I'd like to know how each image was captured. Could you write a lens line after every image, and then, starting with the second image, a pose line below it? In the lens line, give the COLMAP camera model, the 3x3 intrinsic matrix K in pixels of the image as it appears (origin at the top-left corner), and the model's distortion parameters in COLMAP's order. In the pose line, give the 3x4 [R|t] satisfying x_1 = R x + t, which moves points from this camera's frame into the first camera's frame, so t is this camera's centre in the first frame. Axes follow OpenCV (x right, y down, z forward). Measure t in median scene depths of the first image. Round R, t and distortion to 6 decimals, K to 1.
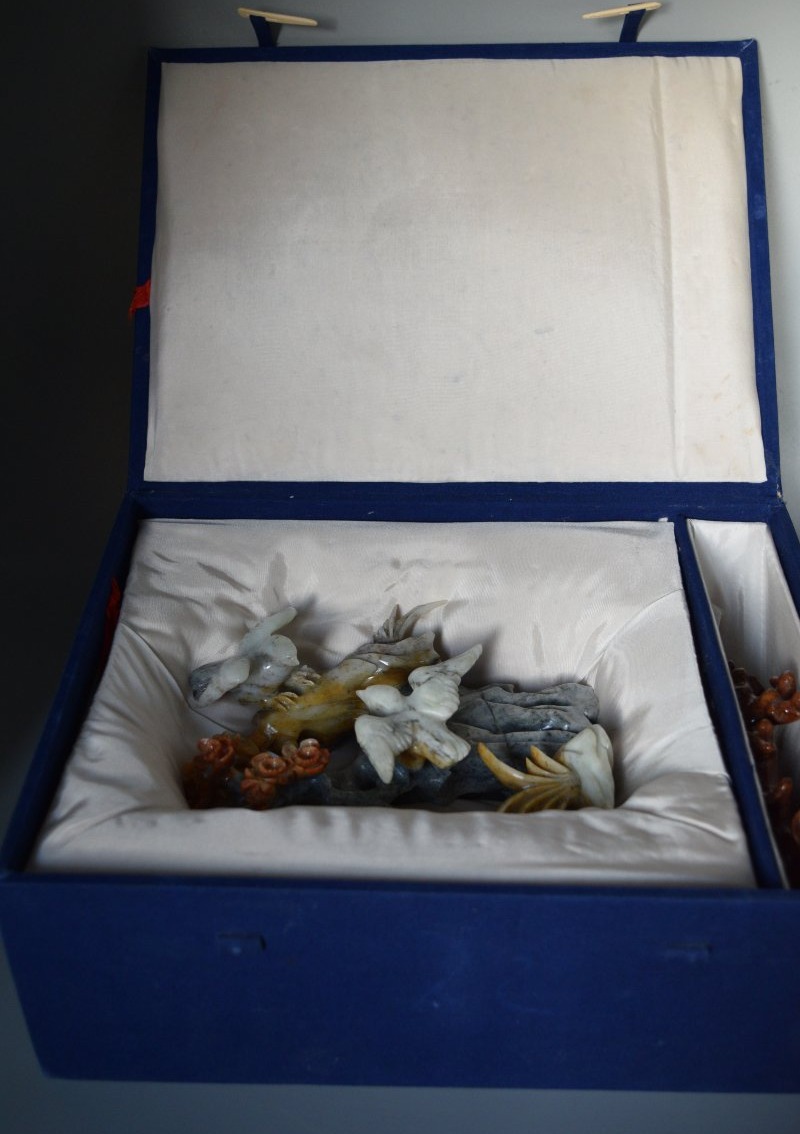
lens RADIAL K [[1348.5, 0, 398.0], [0, 1348.5, 566.9], [0, 0, 1]] dist [-0.010888, 0.000000]
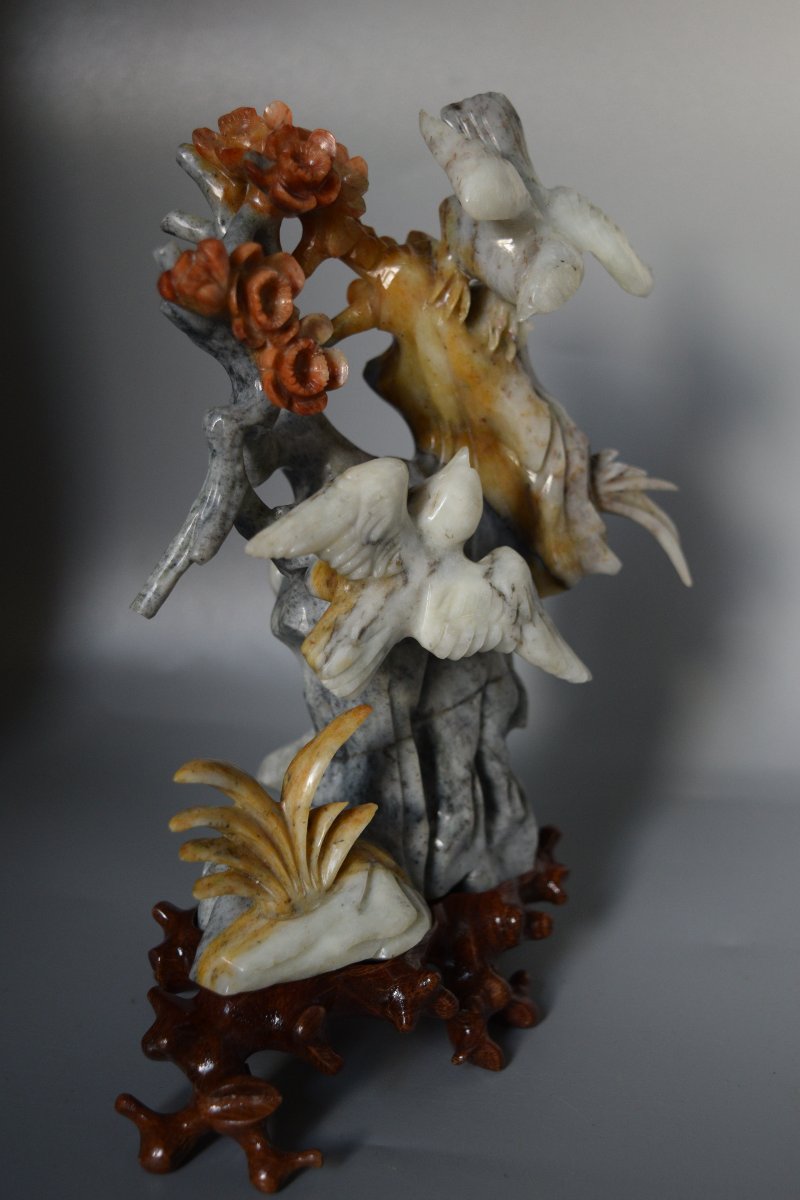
lens RADIAL K [[1548.8, 0, 404.0], [0, 1548.8, 598.7], [0, 0, 1]] dist [-0.048477, 0.000000]
pose [[0.079339, 0.985353, 0.150945, -0.064102], [-0.955164, 0.031815, 0.294363, -0.050400], [0.285250, -0.167532, 0.943698, 0.459281]]
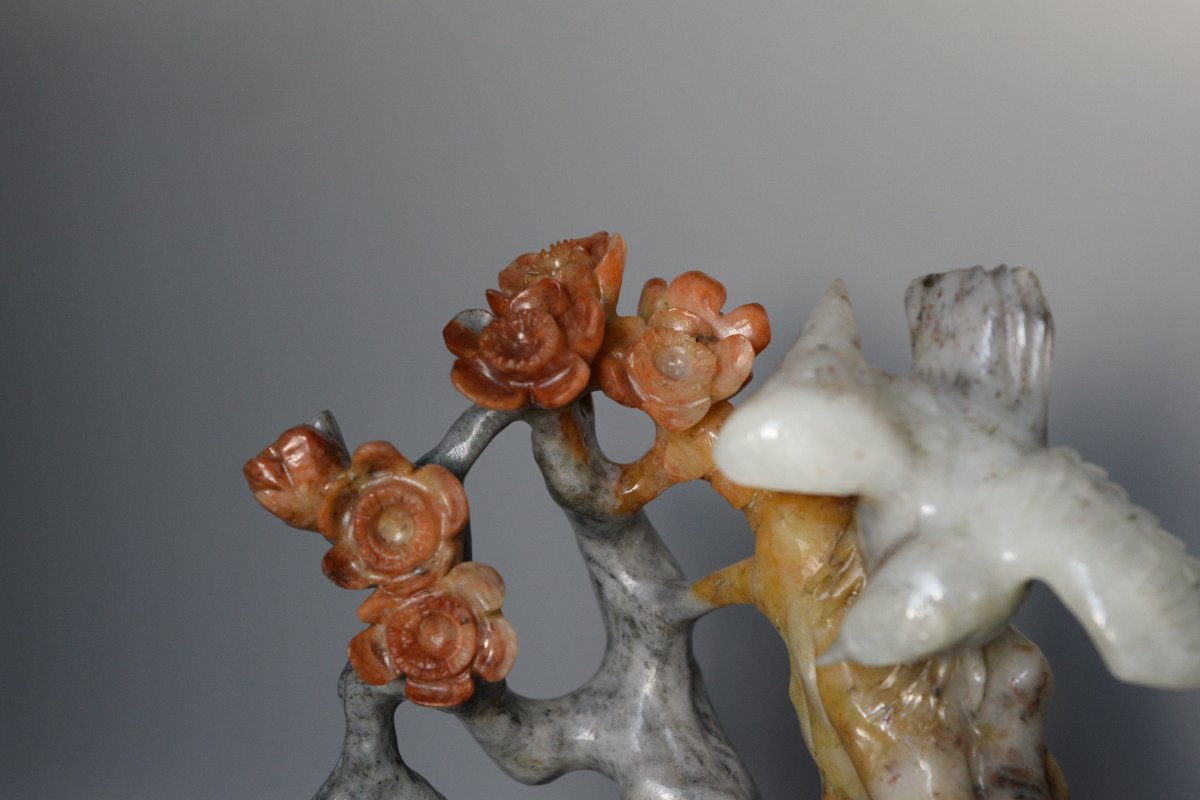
lens RADIAL K [[2654.9, 0, 599.4], [0, 2654.9, 395.0], [0, 0, 1]] dist [-0.048684, 0.000000]
pose [[-0.124948, 0.988907, 0.080322, -0.172884], [-0.334240, -0.118179, 0.935050, -0.436375], [0.934169, 0.089986, 0.345298, 0.783631]]
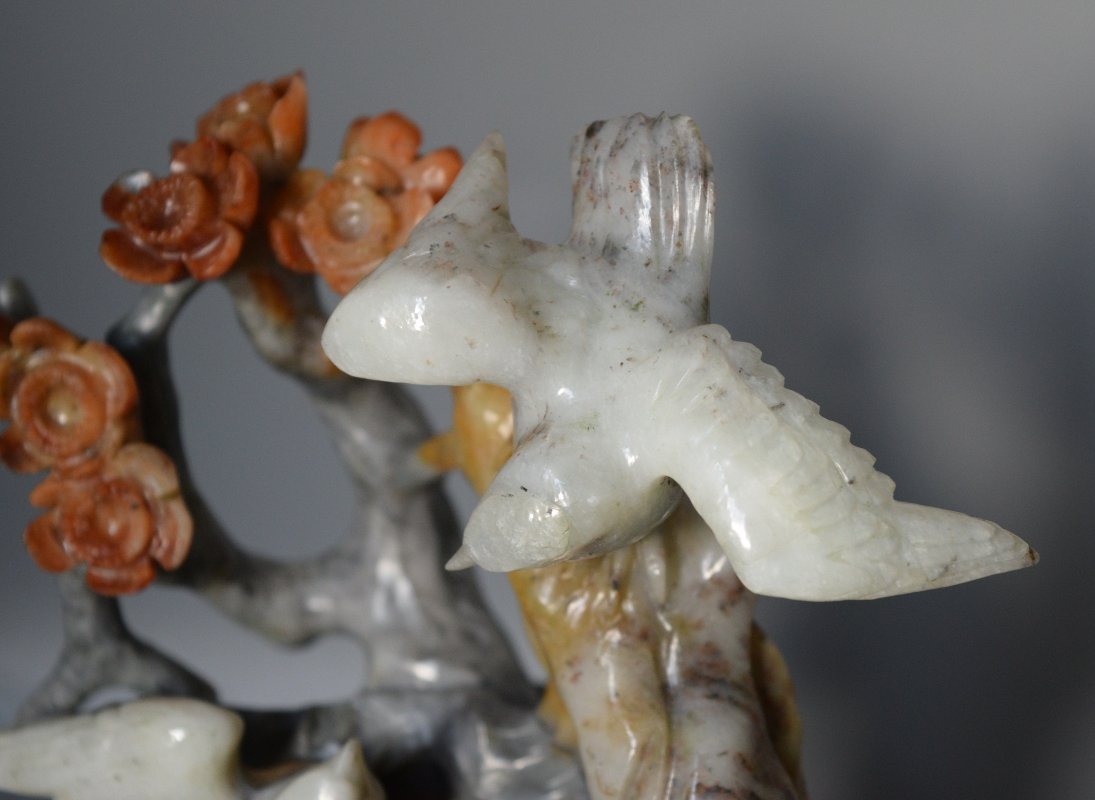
lens RADIAL K [[2723.1, 0, 553.4], [0, 2723.1, 408.5], [0, 0, 1]] dist [-0.021039, 0.000000]
pose [[-0.058896, 0.966748, 0.248858, -0.240742], [-0.144144, -0.254914, 0.956160, -0.434277], [0.987803, 0.020442, 0.154364, 0.965916]]
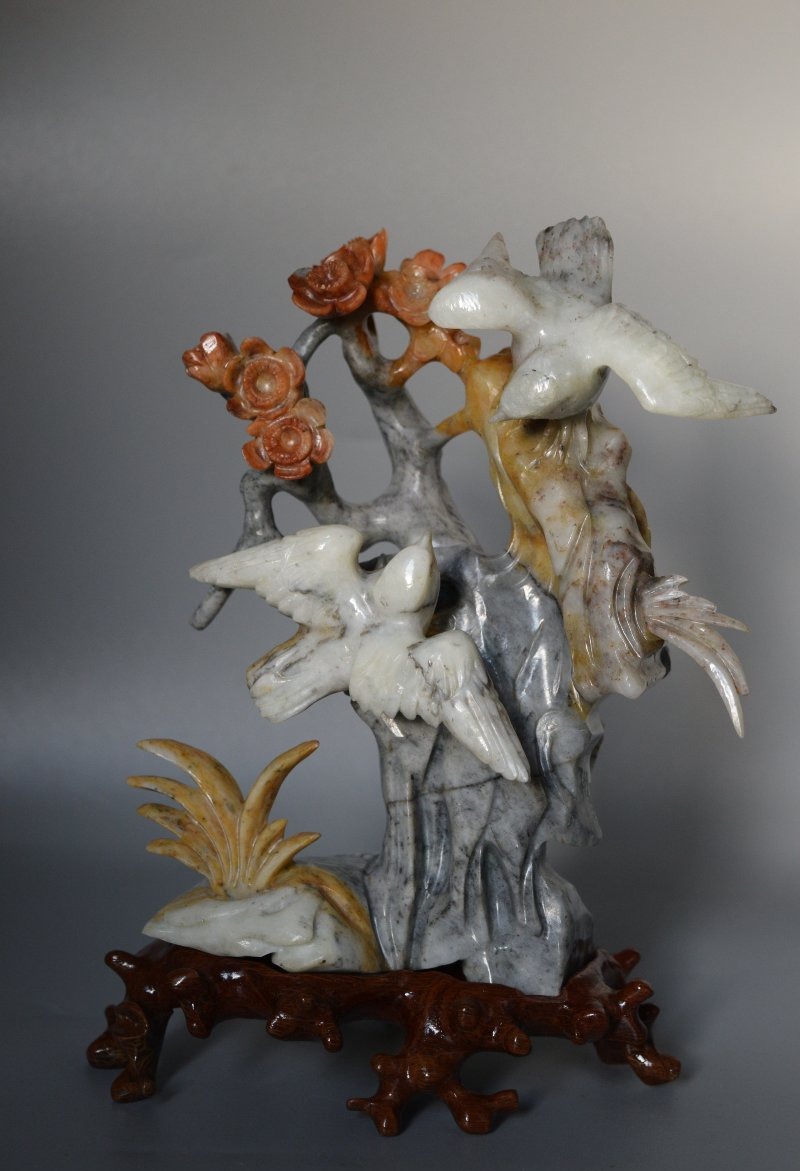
lens RADIAL K [[2327.1, 0, 398.2], [0, 2327.1, 587.5], [0, 0, 1]] dist [-0.027358, 0.000000]
pose [[-0.076378, 0.997036, -0.009270, 0.001375], [-0.281437, -0.012639, 0.959497, -0.807678], [0.956535, 0.075893, 0.281568, 0.737779]]
